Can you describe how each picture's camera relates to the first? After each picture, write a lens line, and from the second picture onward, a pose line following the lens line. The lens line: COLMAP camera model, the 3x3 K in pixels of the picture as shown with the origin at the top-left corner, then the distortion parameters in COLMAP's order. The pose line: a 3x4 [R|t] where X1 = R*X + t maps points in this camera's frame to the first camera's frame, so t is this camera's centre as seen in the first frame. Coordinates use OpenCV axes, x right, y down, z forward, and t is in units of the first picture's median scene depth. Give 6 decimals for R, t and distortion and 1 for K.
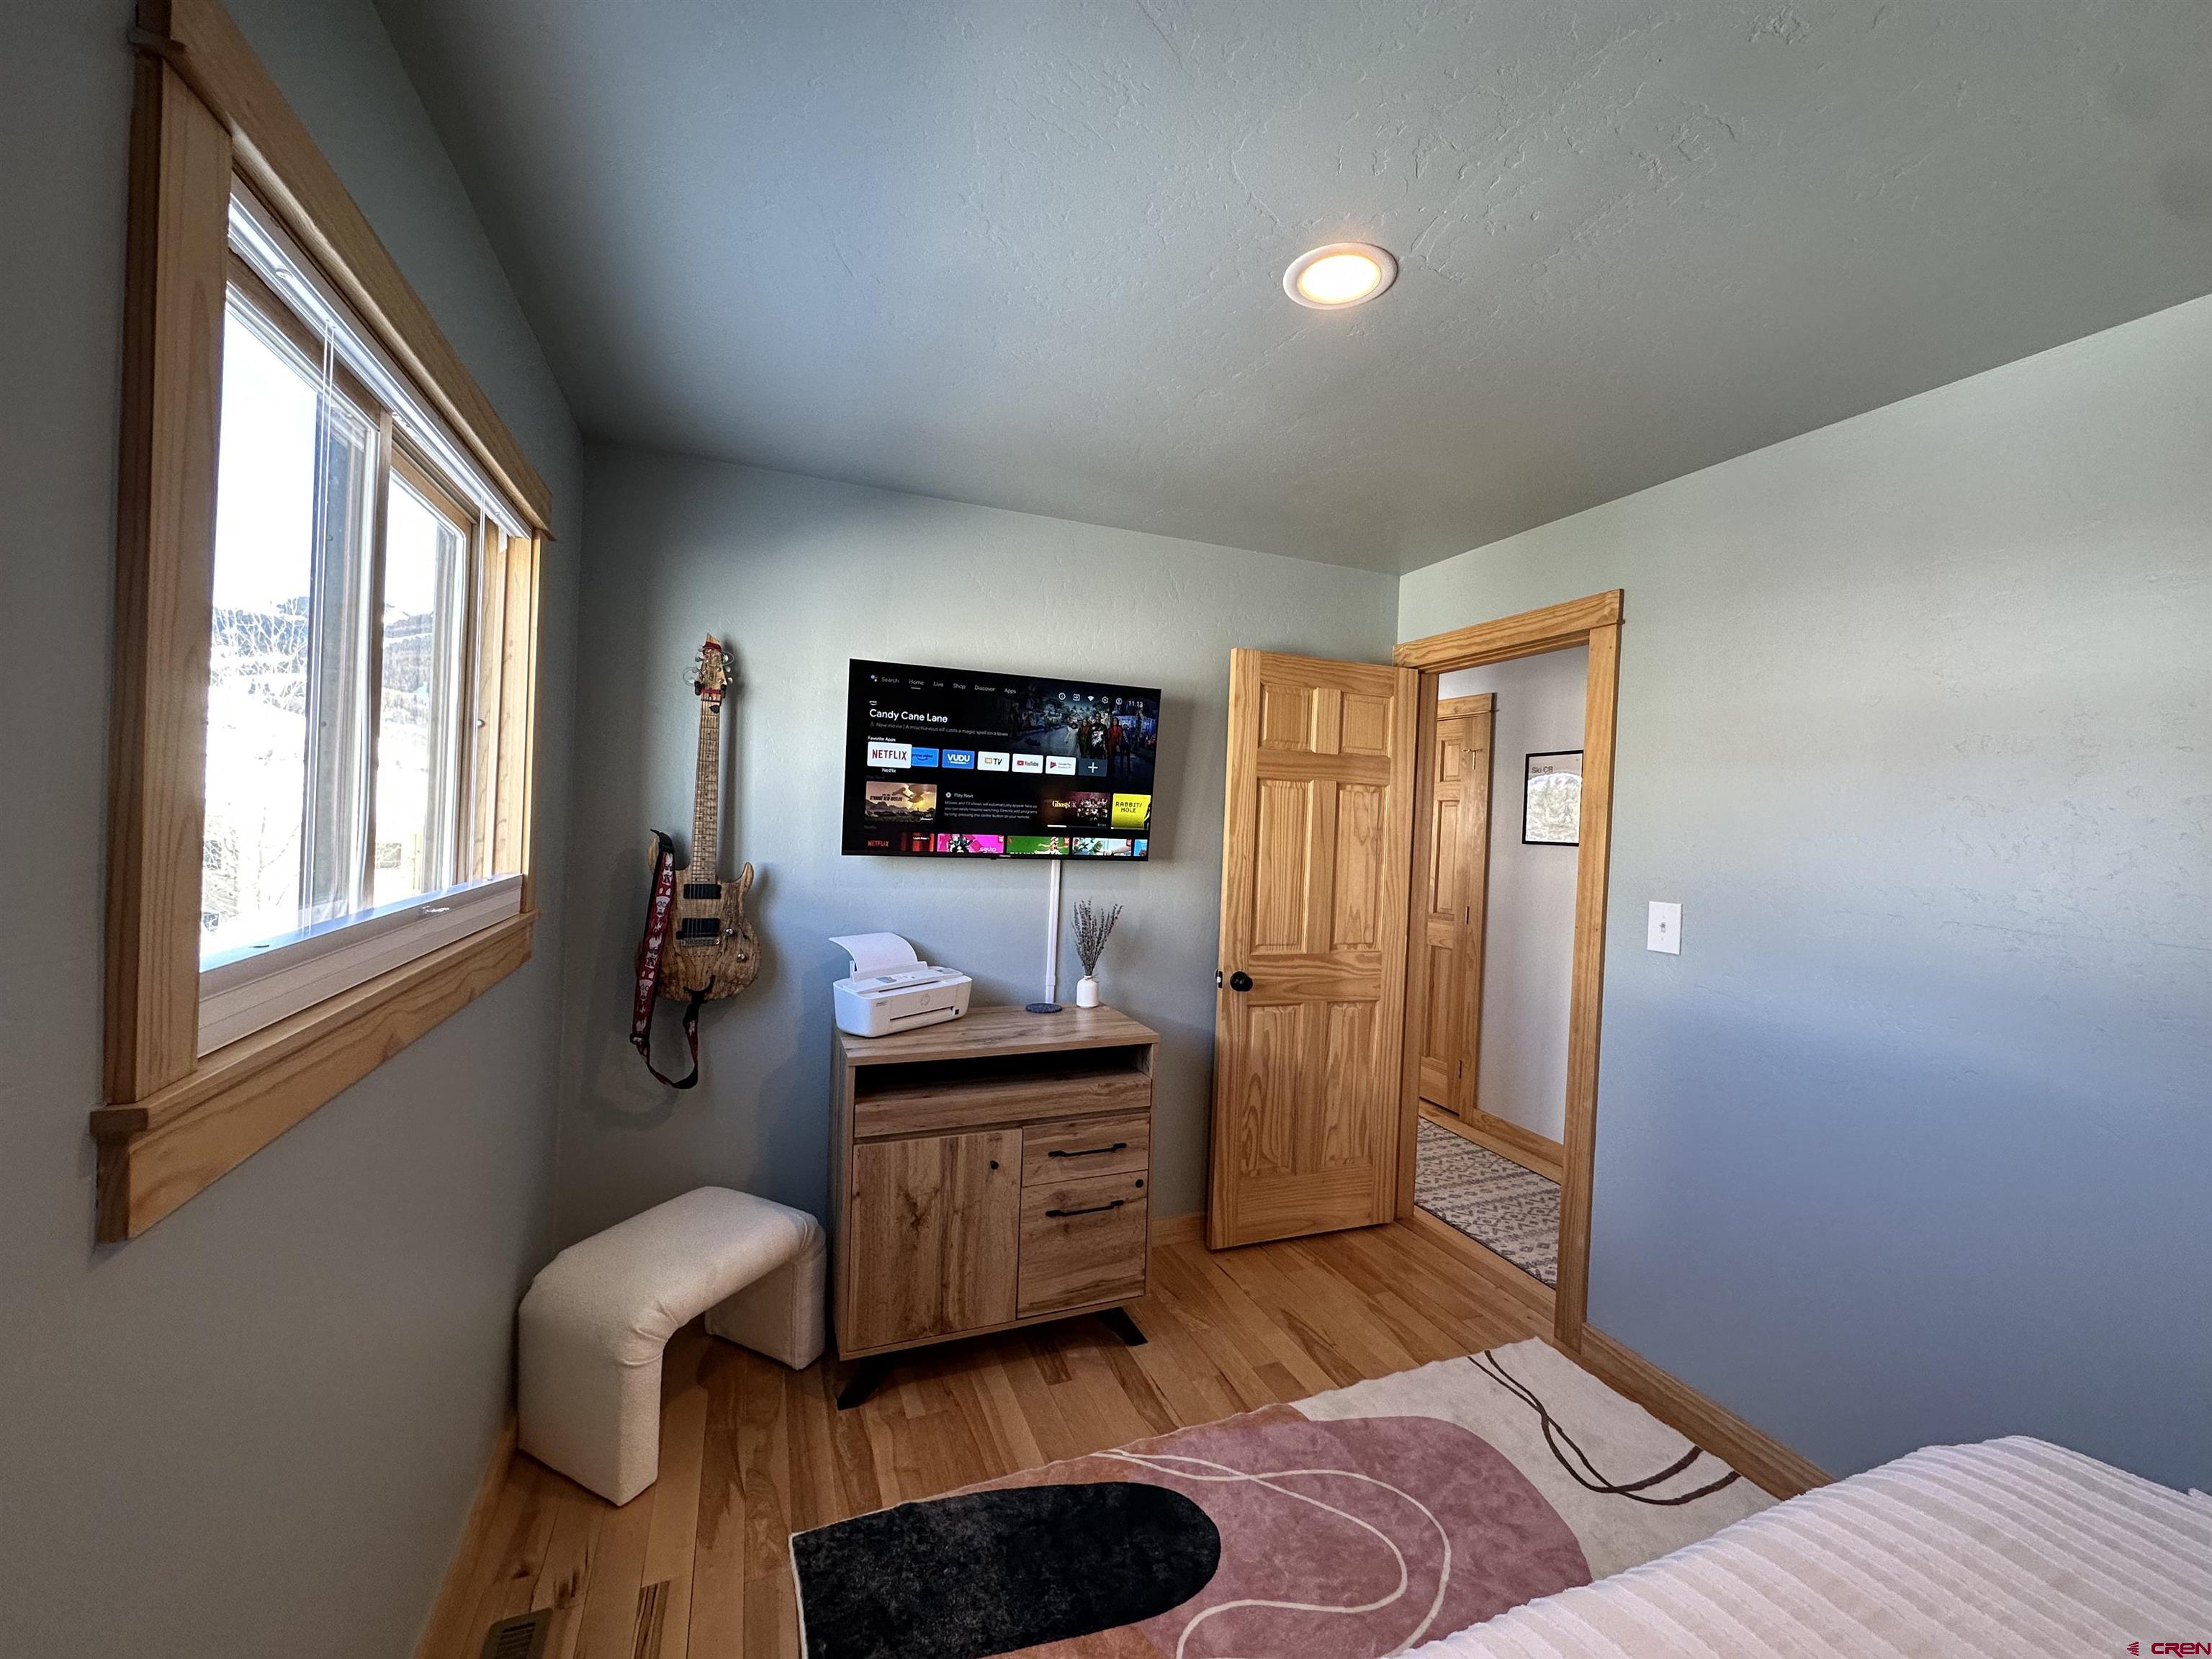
lens RADIAL K [[879.4, 0, 1111.7], [0, 879.4, 825.8], [0, 0, 1]] dist [-0.005385, 0.000575]
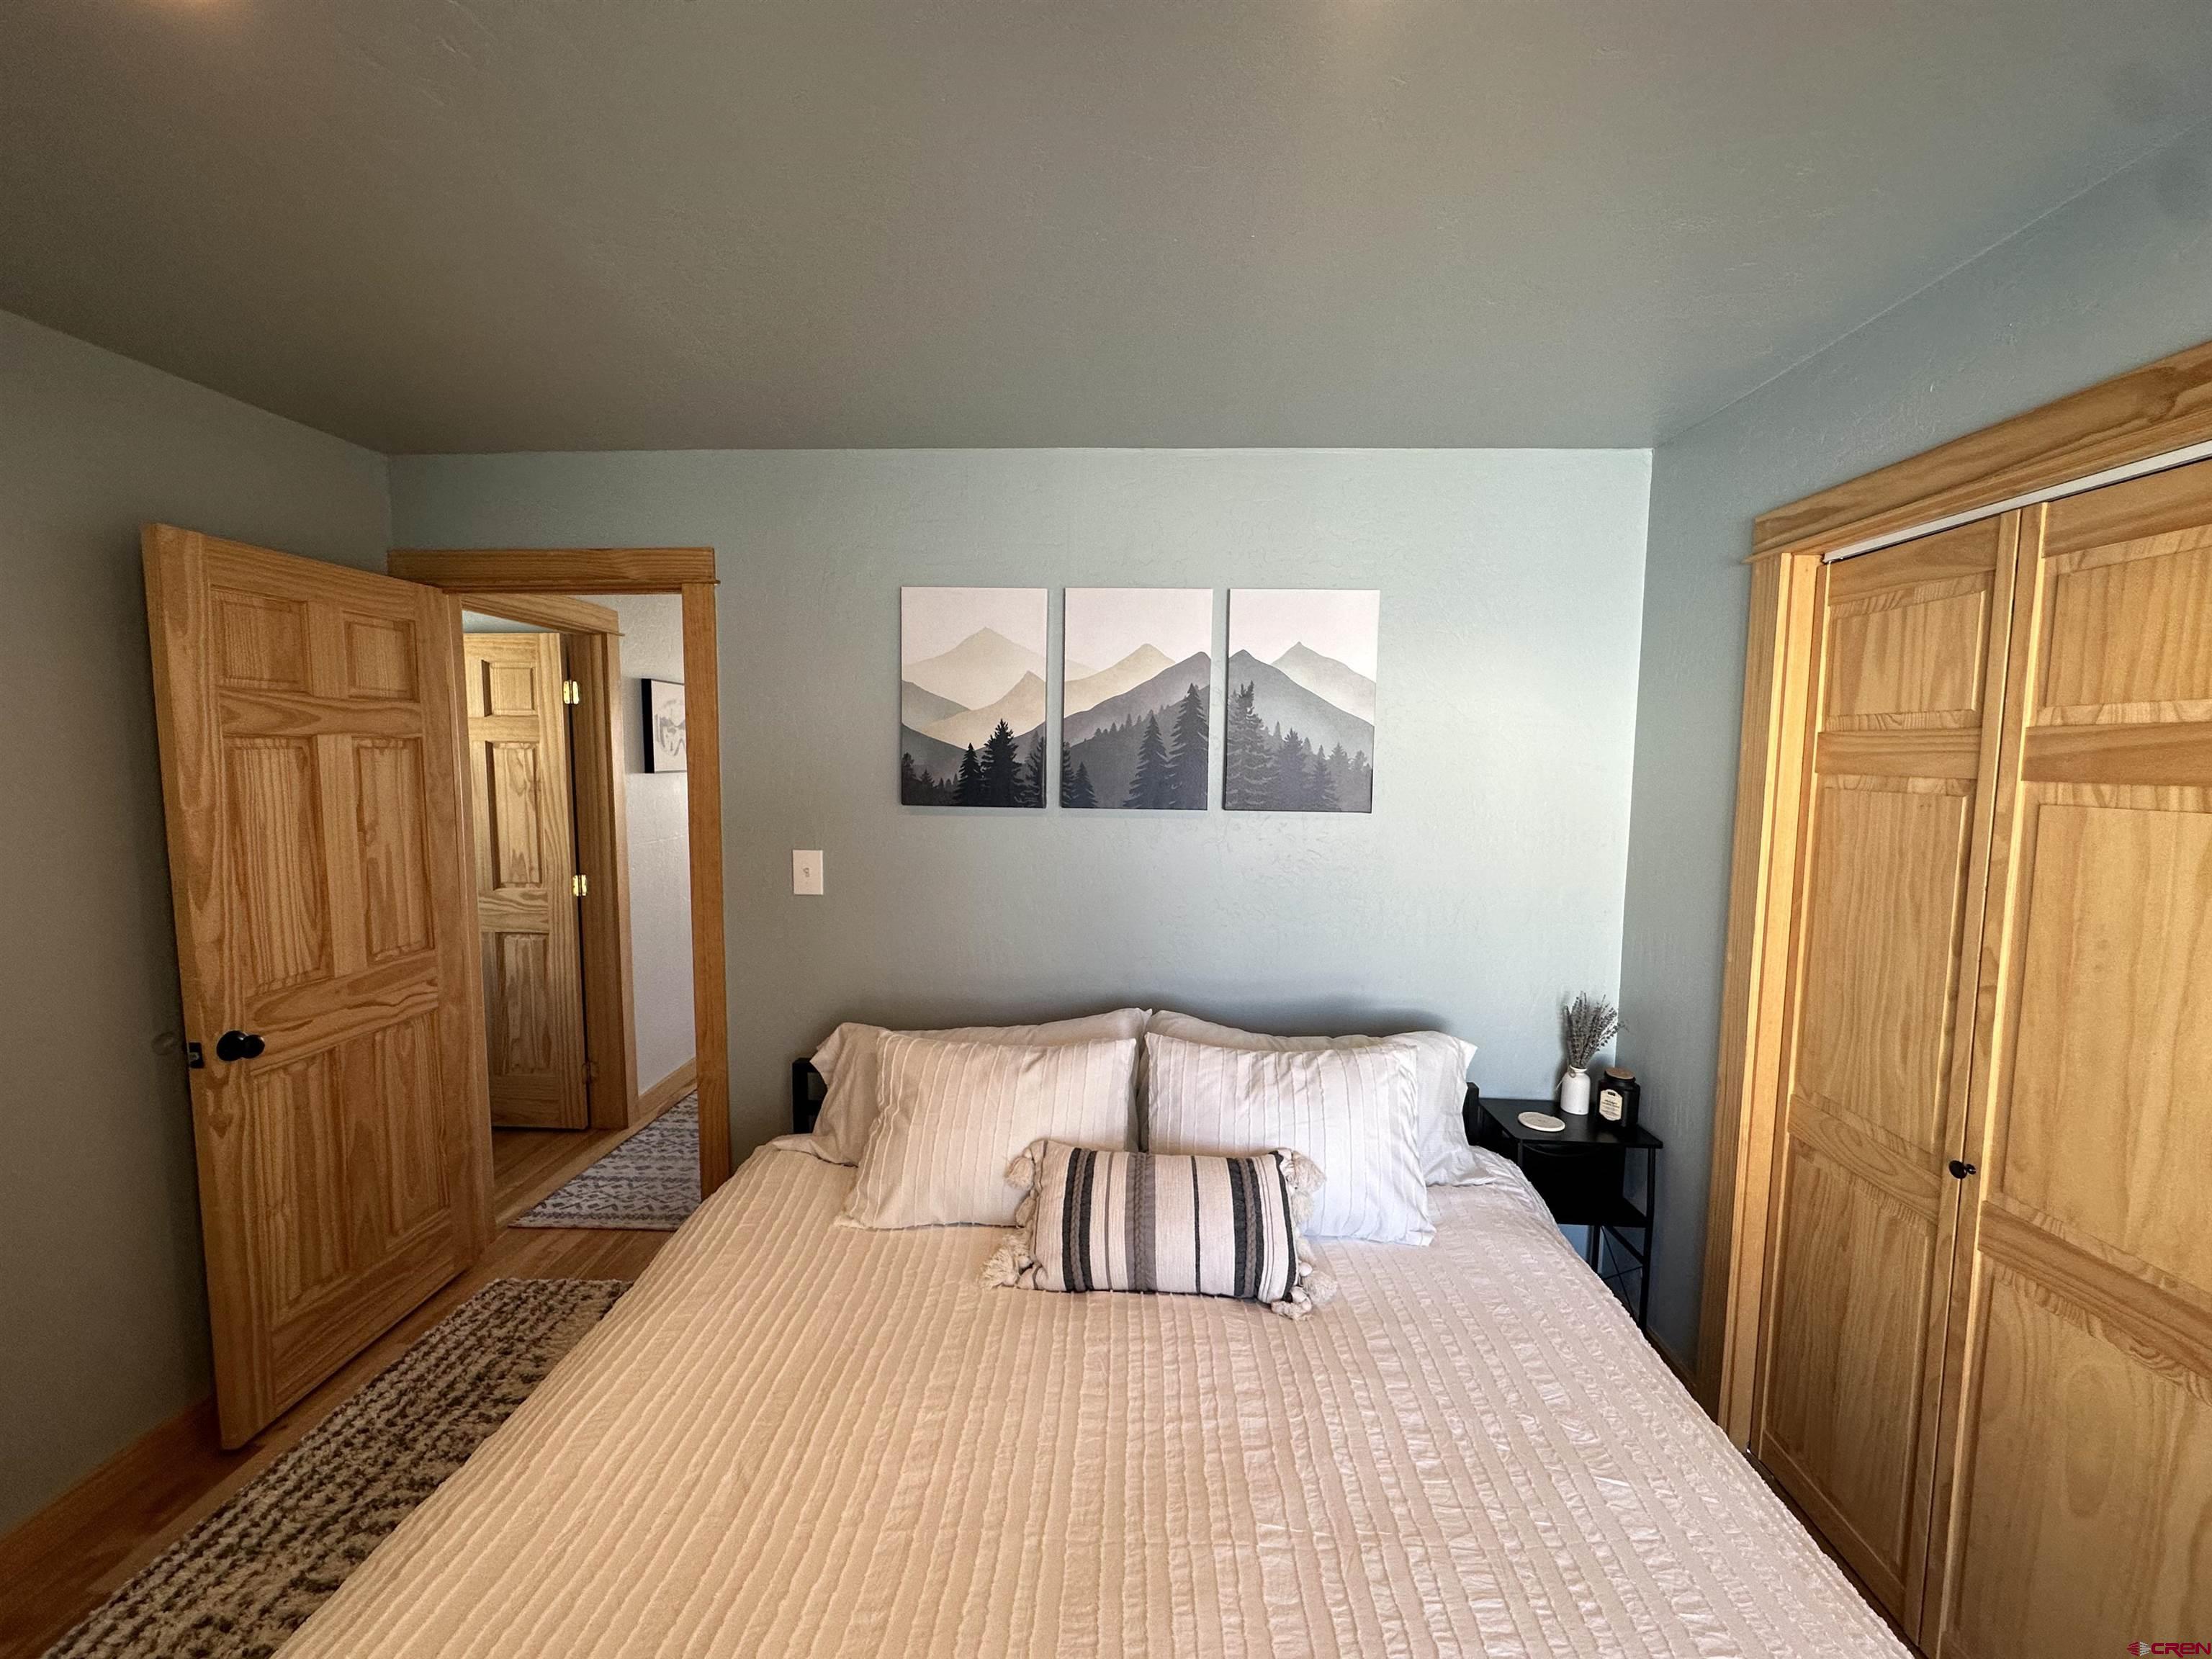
lens RADIAL K [[879.4, 0, 1121.9], [0, 879.4, 823.8], [0, 0, 1]] dist [-0.005385, 0.000575]
pose [[0.925744, -0.001158, -0.378149, 1.421502], [0.023155, 0.998292, 0.053628, 0.015230], [0.377441, -0.058402, 0.924190, 0.251068]]
